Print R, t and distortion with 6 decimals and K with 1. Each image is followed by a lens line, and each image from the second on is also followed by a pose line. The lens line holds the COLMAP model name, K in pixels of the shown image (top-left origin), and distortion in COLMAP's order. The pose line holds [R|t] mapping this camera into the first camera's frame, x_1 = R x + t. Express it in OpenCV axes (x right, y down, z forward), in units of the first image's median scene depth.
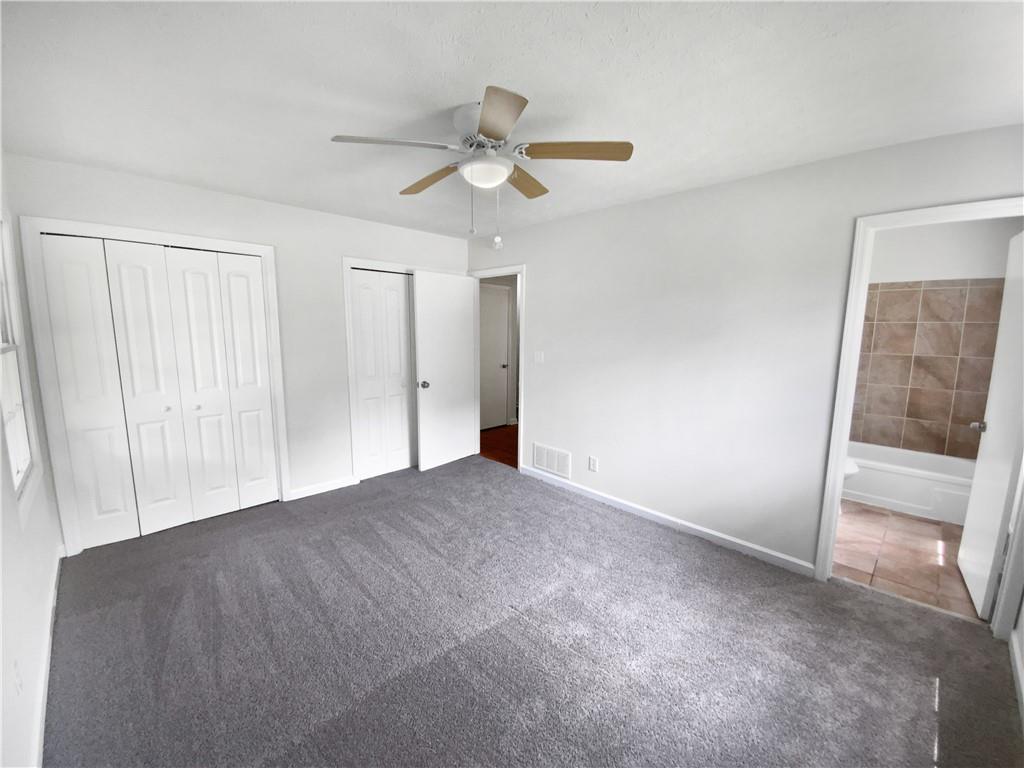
lens RADIAL K [[419.8, 0, 515.8], [0, 419.8, 382.7], [0, 0, 1]] dist [-0.003988, -0.000822]
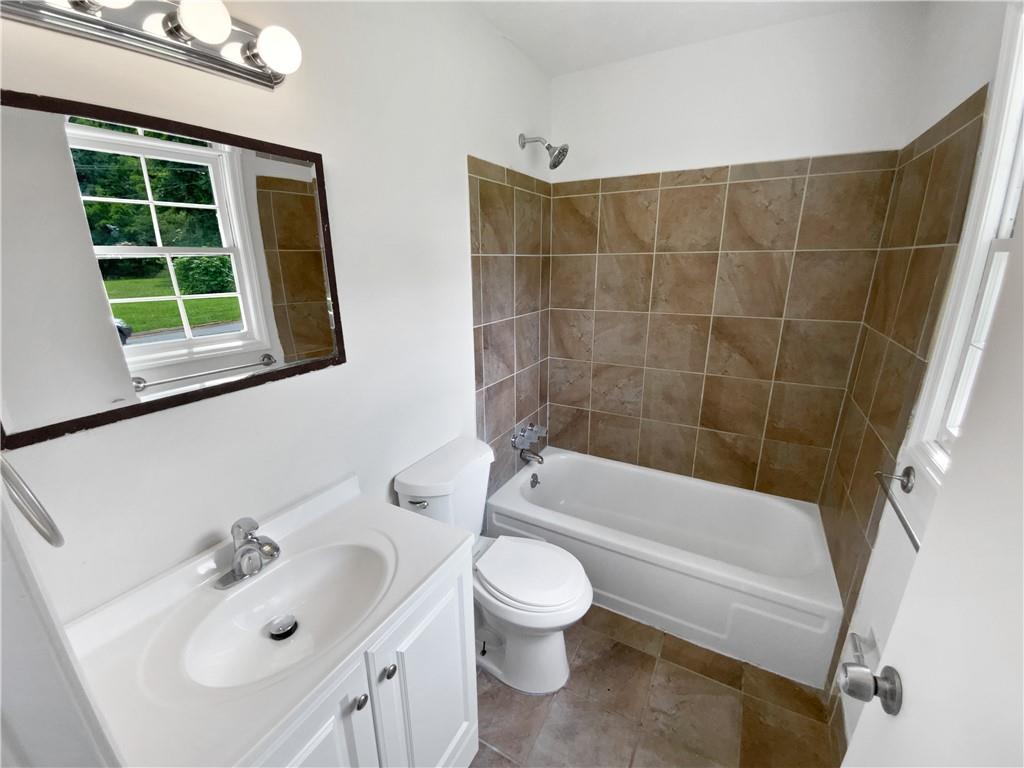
lens RADIAL K [[419.8, 0, 504.4], [0, 419.8, 381.9], [0, 0, 1]] dist [-0.003988, -0.000822]
pose [[0.964112, -0.091212, 0.249336, 0.562920], [0.054942, 0.987348, 0.148747, -0.077510], [-0.259749, -0.129710, 0.956925, 0.553676]]
